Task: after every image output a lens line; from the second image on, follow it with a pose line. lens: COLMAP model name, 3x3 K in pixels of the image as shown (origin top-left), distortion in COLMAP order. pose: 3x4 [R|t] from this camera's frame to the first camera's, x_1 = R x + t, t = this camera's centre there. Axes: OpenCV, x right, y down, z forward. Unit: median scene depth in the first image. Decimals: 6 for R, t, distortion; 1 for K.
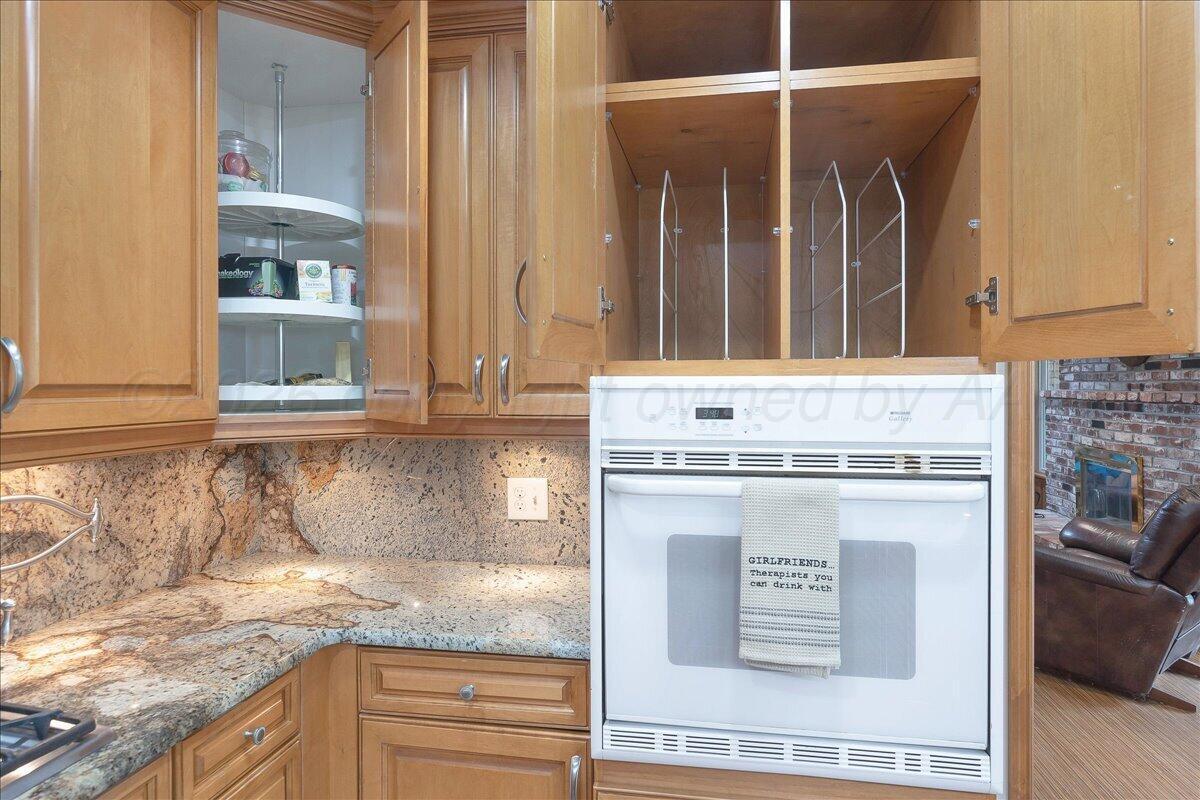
lens RADIAL K [[704.1, 0, 608.8], [0, 704.1, 397.7], [0, 0, 1]] dist [-0.004048, -0.001279]
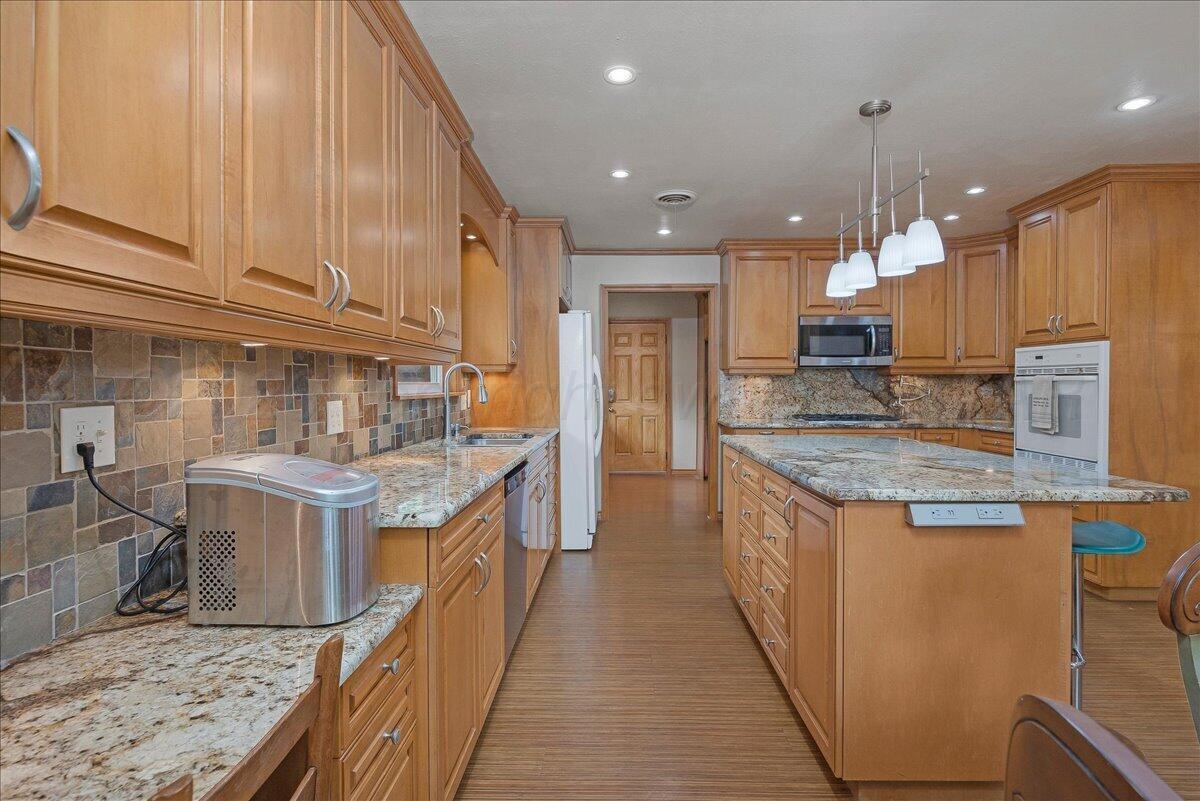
lens RADIAL K [[610.8, 0, 609.3], [0, 610.8, 388.7], [0, 0, 1]] dist [-0.003616, -0.000694]
pose [[0.162242, 0.008711, -0.986713, 2.357826], [-0.014537, 0.999874, 0.006437, 0.158908], [0.986644, 0.013299, 0.162348, -1.310863]]
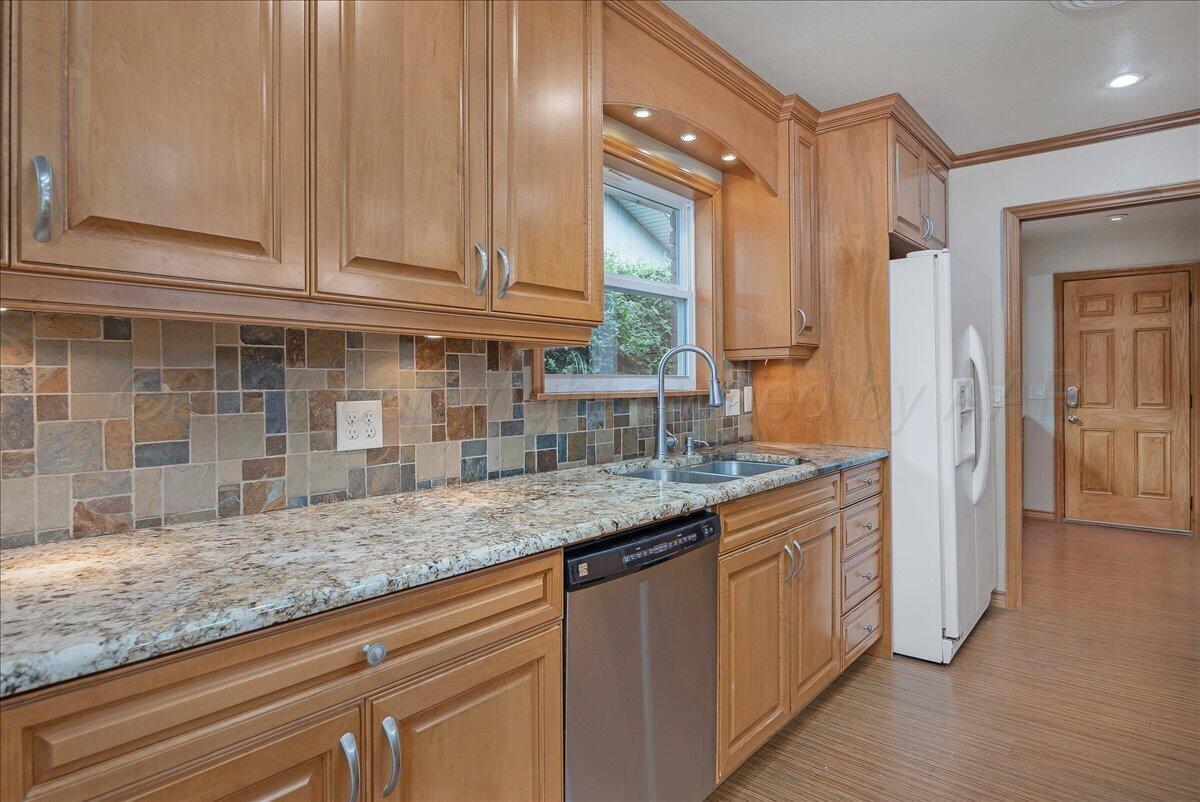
lens RADIAL K [[653.1, 0, 592.3], [0, 653.1, 383.0], [0, 0, 1]] dist [-0.007453, -0.000938]
pose [[-0.517588, 0.003418, -0.855623, 1.505904], [-0.006972, 0.999942, 0.008212, 0.168101], [0.855601, 0.010216, -0.517534, -0.848228]]
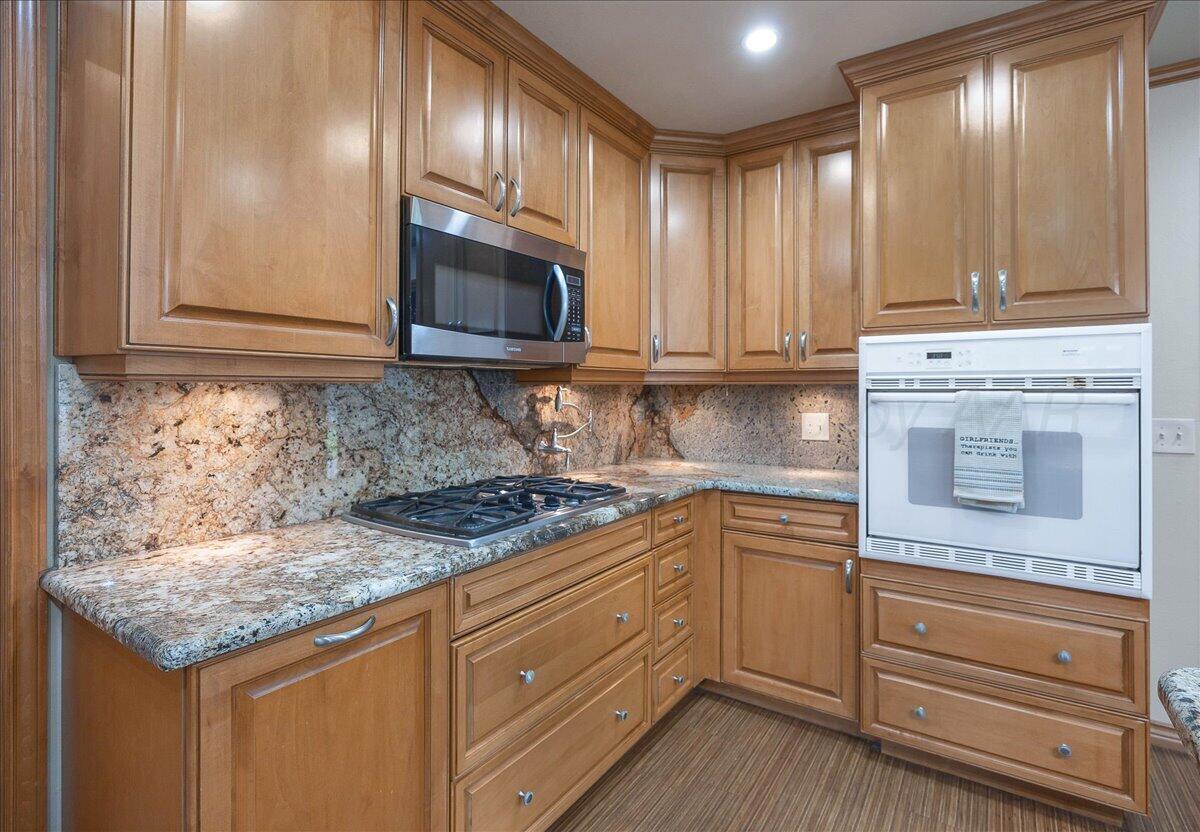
lens RADIAL K [[589.4, 0, 611.3], [0, 589.4, 393.9], [0, 0, 1]] dist [-0.006870, 0.000018]
pose [[0.912747, 0.002687, -0.408516, 0.007811], [-0.005678, 0.999965, -0.006110, 0.111493], [0.408486, 0.007896, 0.912731, -0.529823]]
